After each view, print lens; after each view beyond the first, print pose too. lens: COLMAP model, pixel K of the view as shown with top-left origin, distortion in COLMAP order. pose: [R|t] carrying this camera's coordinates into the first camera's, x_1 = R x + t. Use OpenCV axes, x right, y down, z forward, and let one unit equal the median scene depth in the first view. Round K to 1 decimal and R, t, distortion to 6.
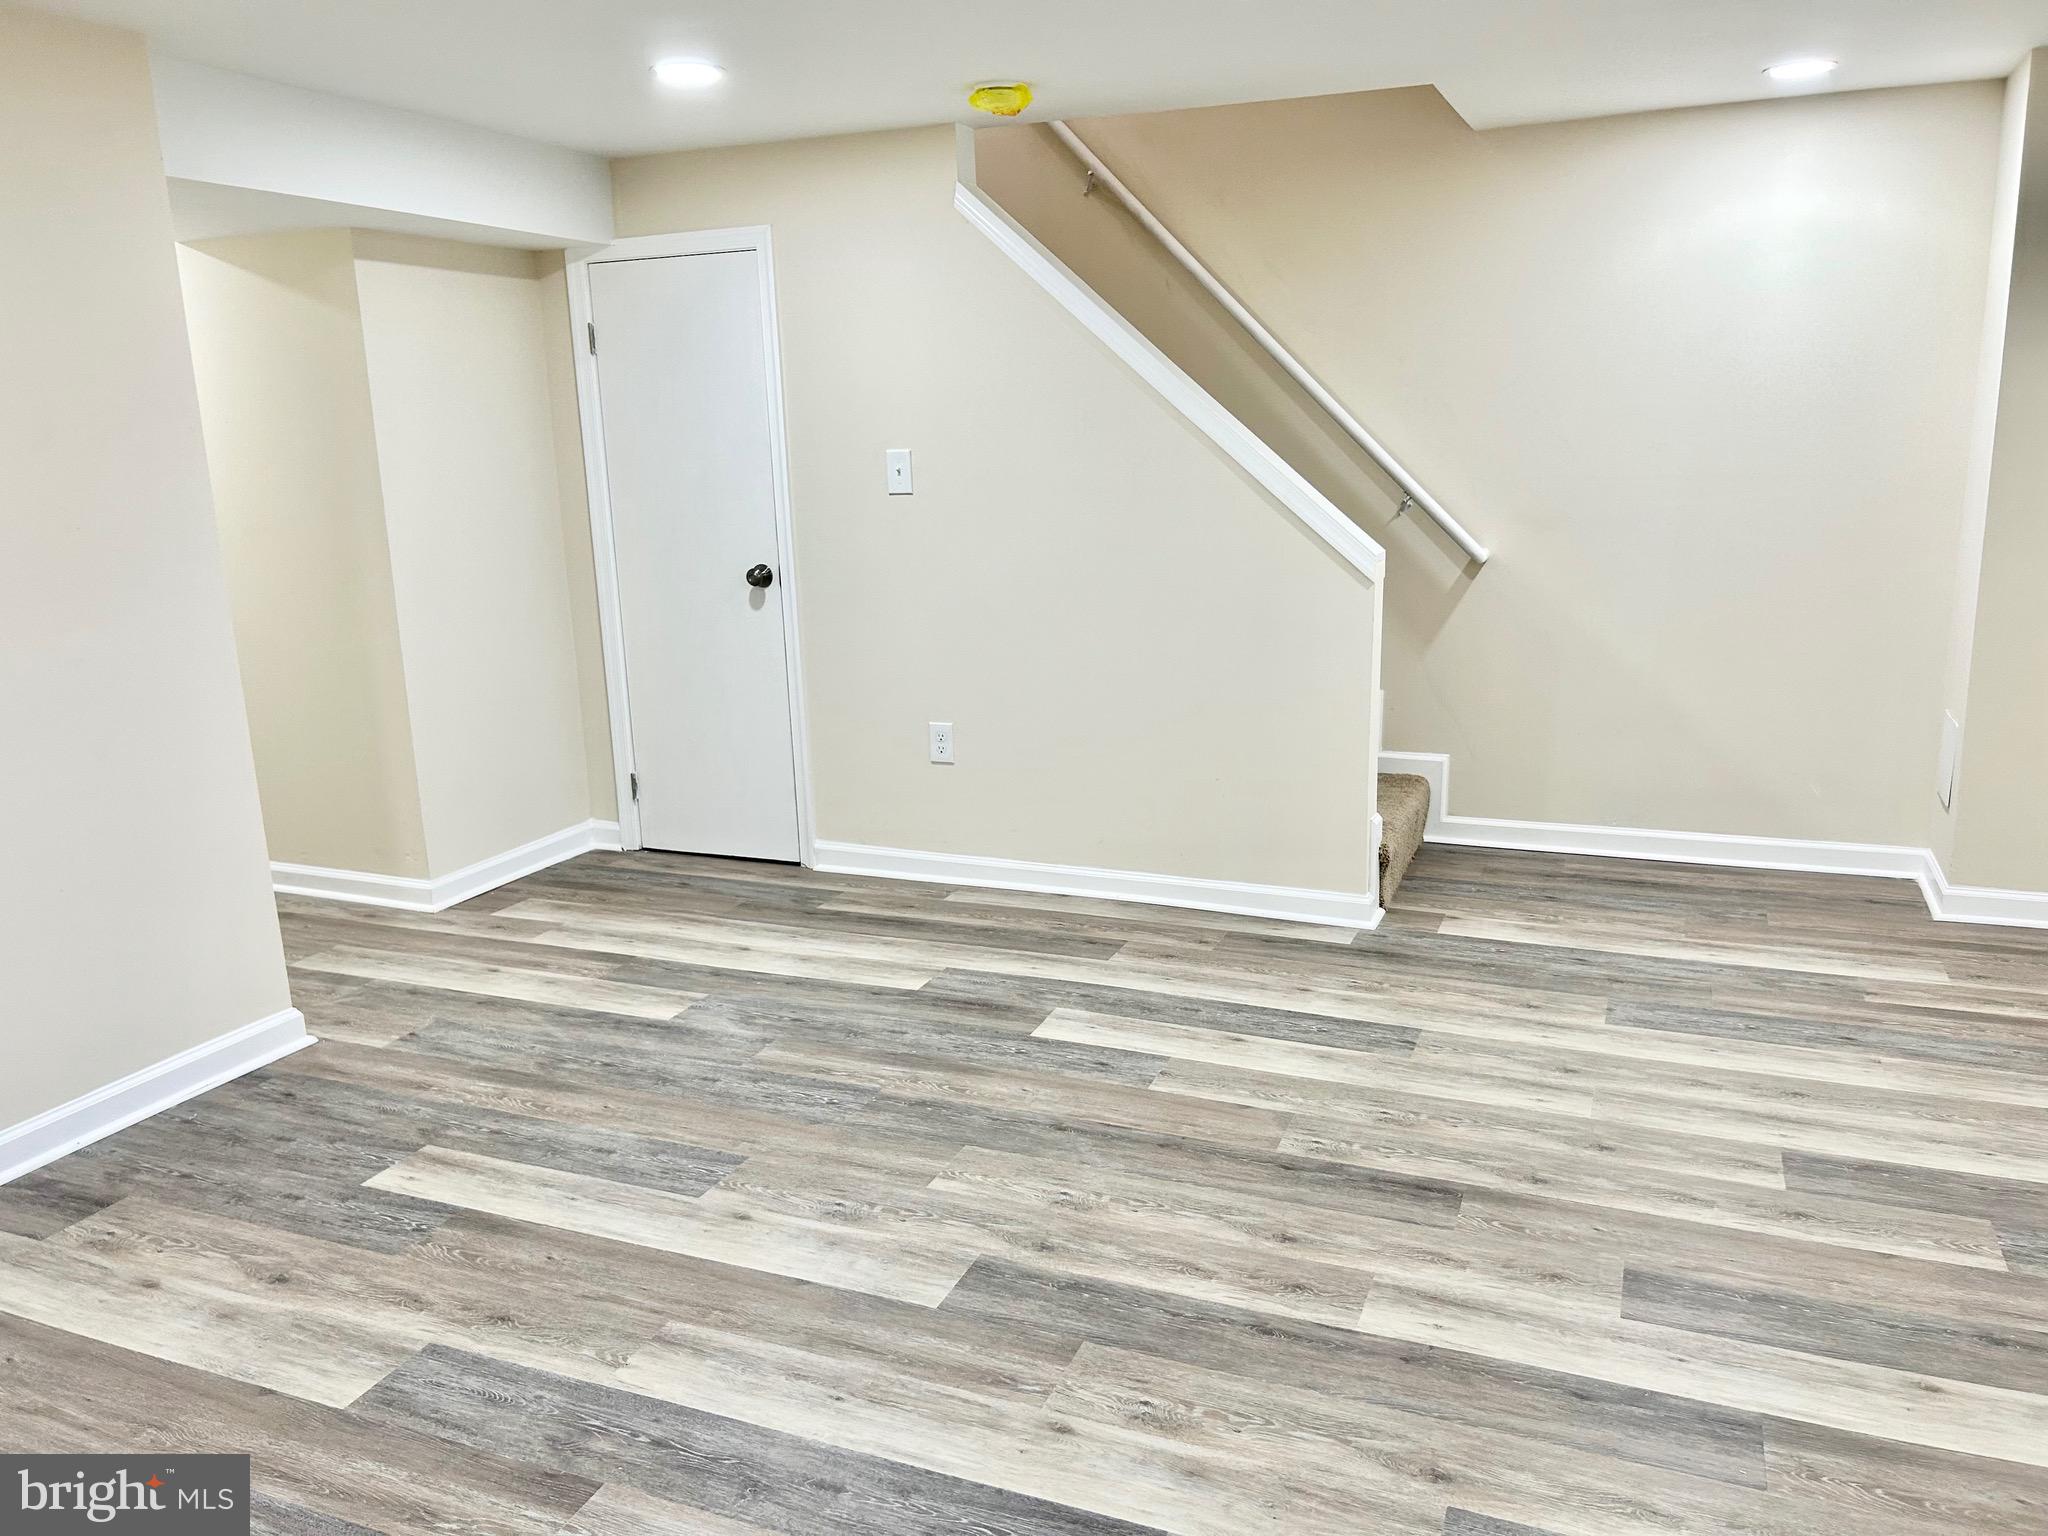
lens RADIAL K [[1534.8, 0, 1034.1], [0, 1534.8, 765.7], [0, 0, 1]] dist [0.086560, -0.024610]
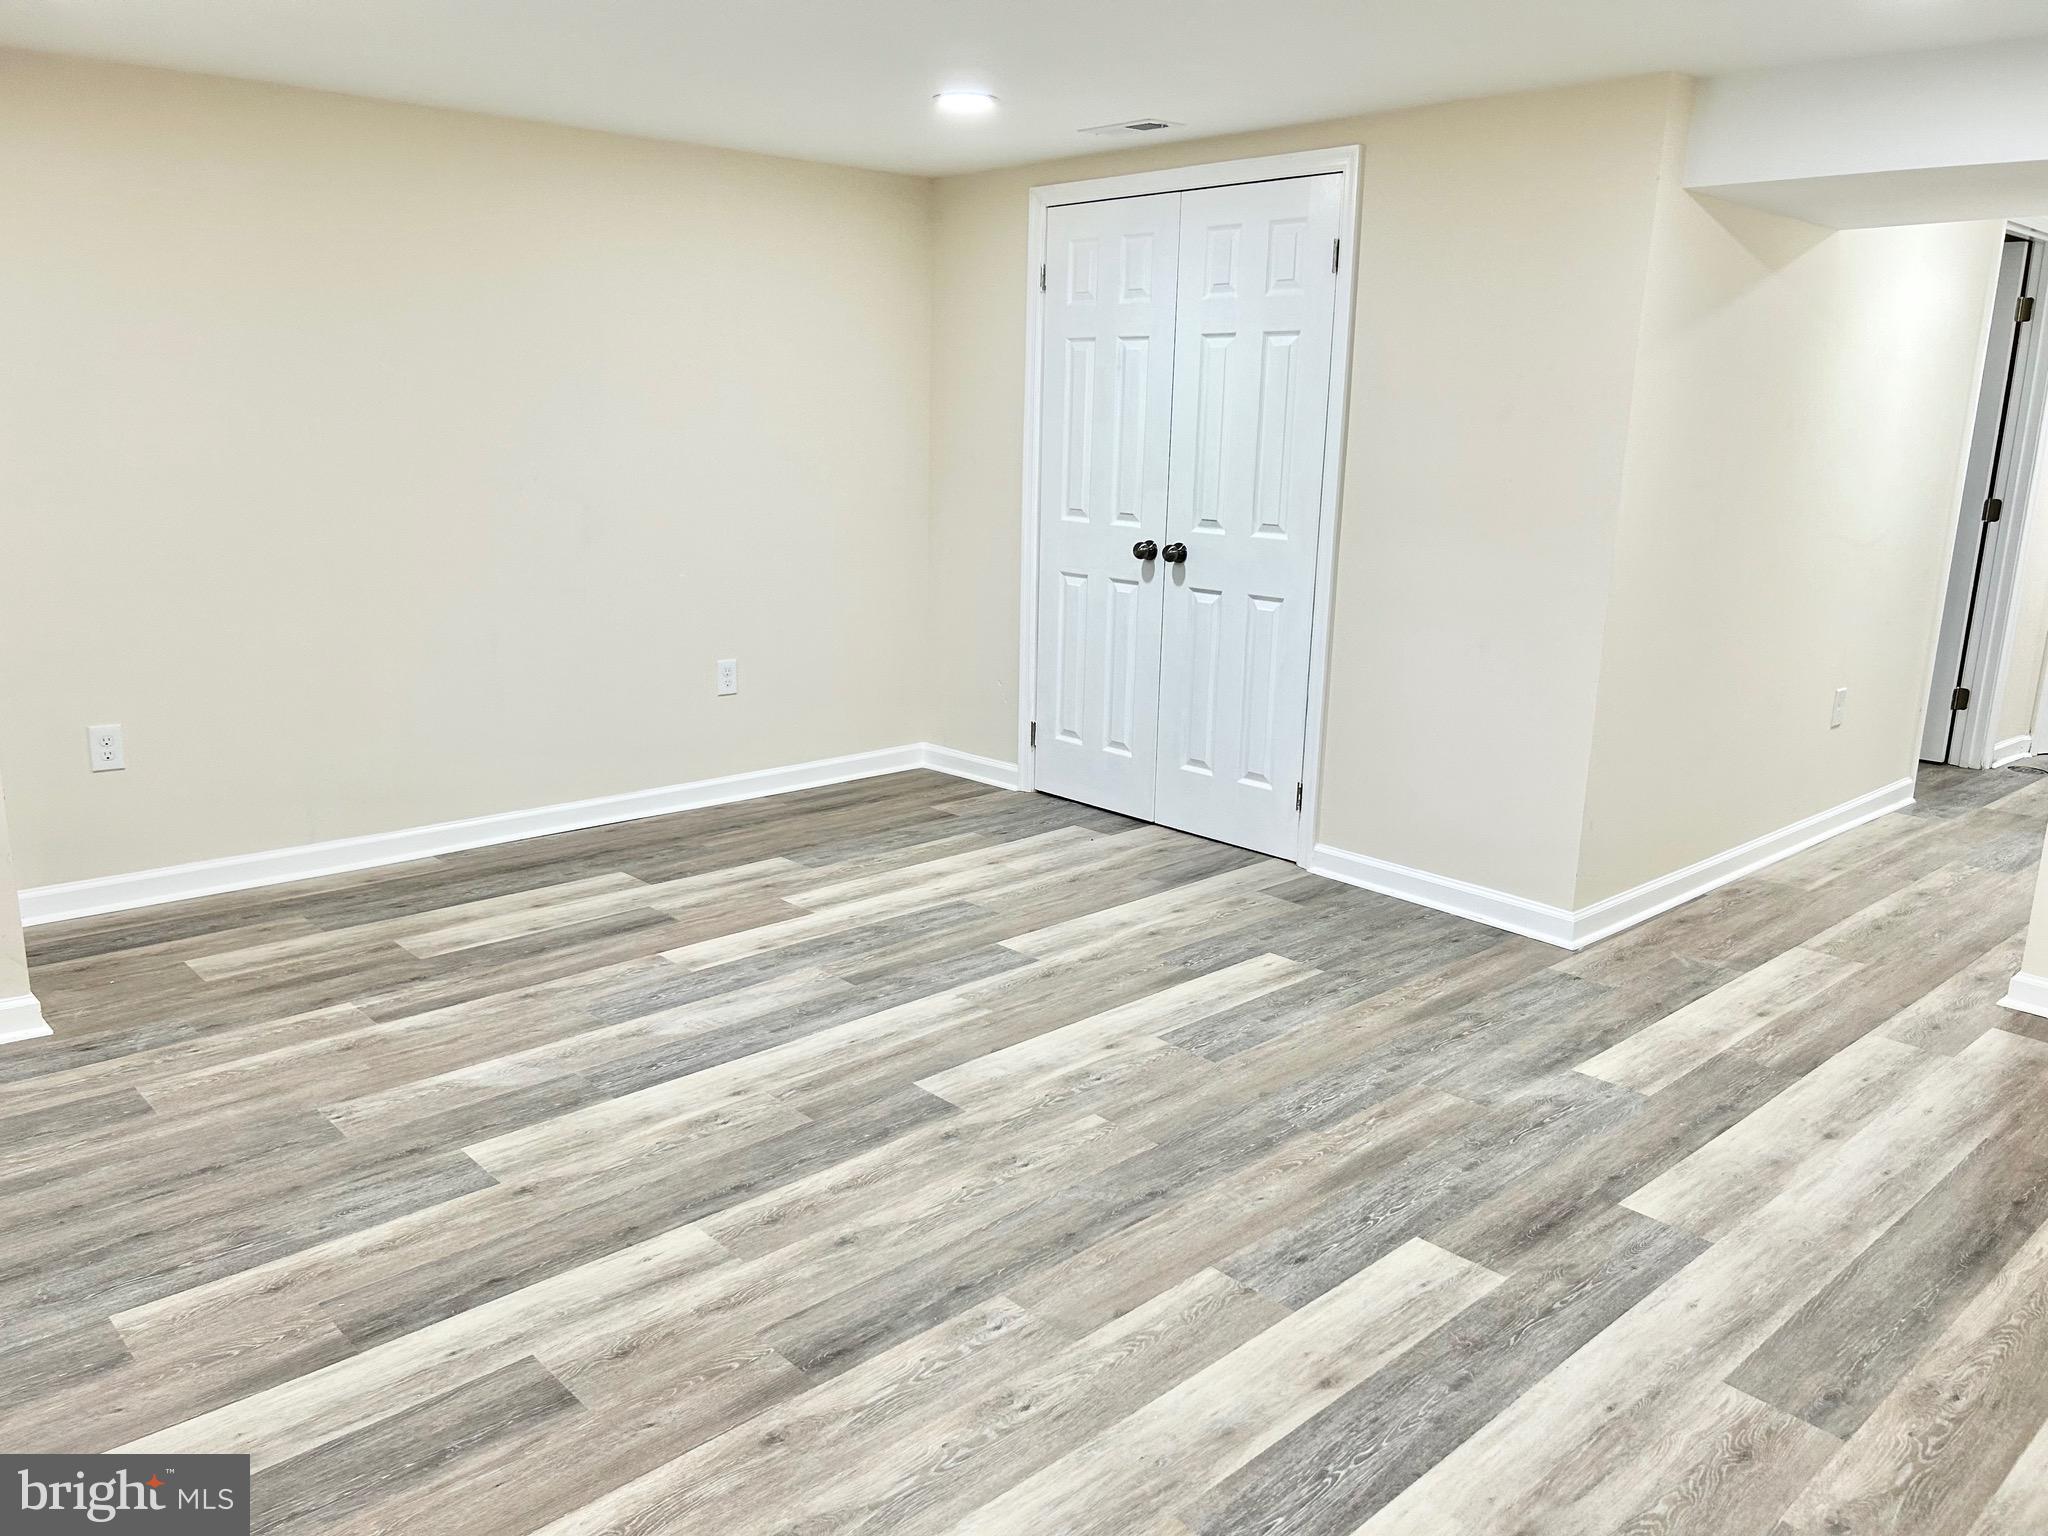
lens RADIAL K [[1534.8, 0, 1029.8], [0, 1534.8, 775.6], [0, 0, 1]] dist [0.086560, -0.024610]
pose [[-0.414755, 0.233044, -0.879585, 0.869944], [-0.210559, 0.915831, 0.341933, -0.316241], [0.885236, 0.327023, -0.330776, 1.266699]]
